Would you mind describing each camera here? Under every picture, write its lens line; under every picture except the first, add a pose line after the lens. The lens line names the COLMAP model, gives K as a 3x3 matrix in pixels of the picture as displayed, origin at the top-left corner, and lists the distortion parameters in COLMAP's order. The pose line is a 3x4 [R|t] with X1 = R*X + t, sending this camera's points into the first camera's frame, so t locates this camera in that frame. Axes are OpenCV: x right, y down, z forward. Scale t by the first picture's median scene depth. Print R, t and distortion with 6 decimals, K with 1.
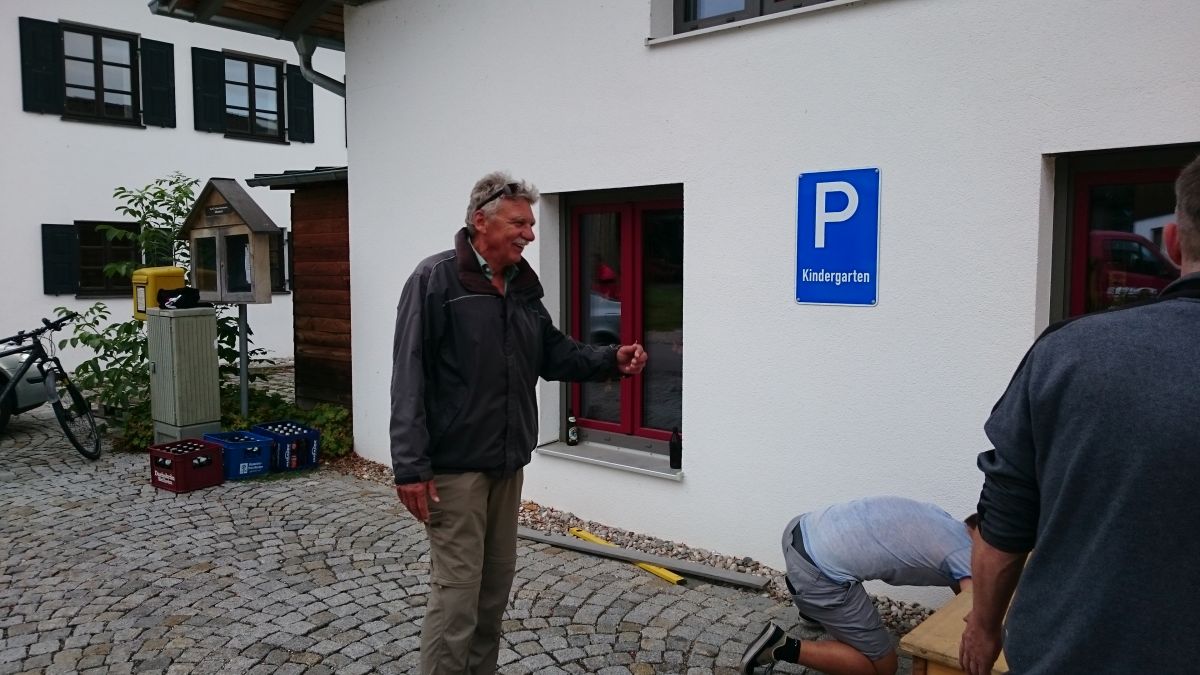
lens RADIAL K [[898.3, 0, 604.5], [0, 898.3, 336.0], [0, 0, 1]] dist [0.009753, -0.015129]
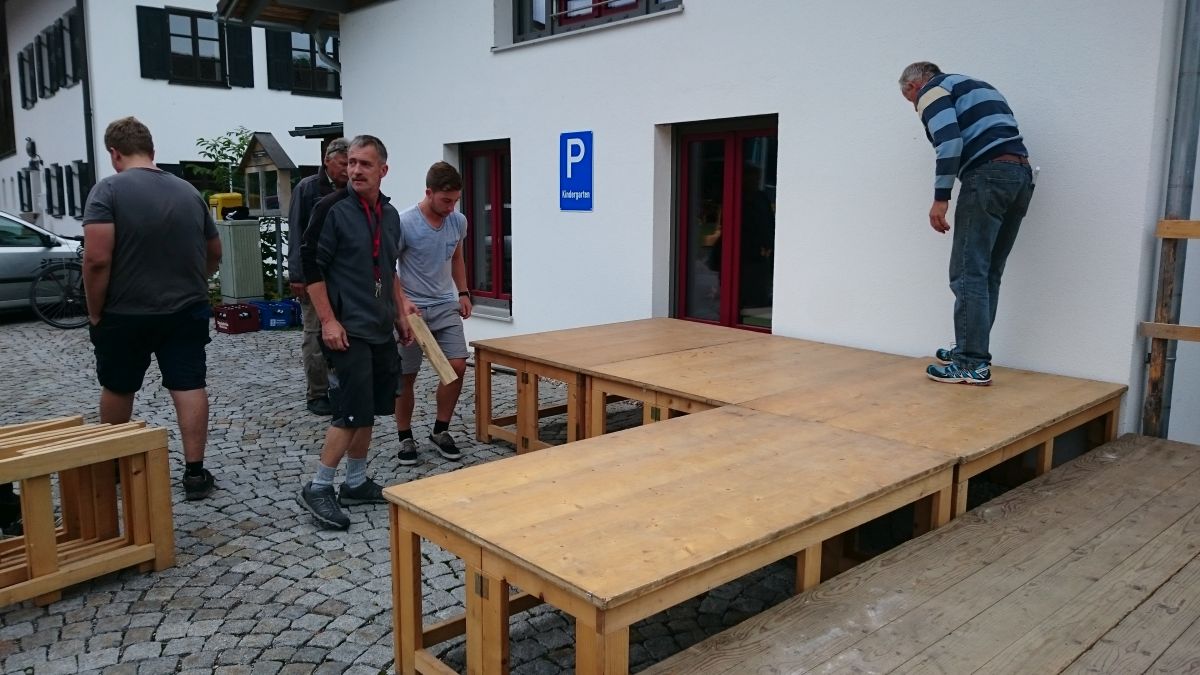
lens RADIAL K [[898.3, 0, 593.7], [0, 898.3, 335.2], [0, 0, 1]] dist [0.009753, -0.015129]
pose [[0.992673, 0.022851, -0.118652, 0.298031], [-0.015189, 0.997764, 0.065086, 0.053069], [0.119874, -0.062807, 0.990800, -0.422170]]
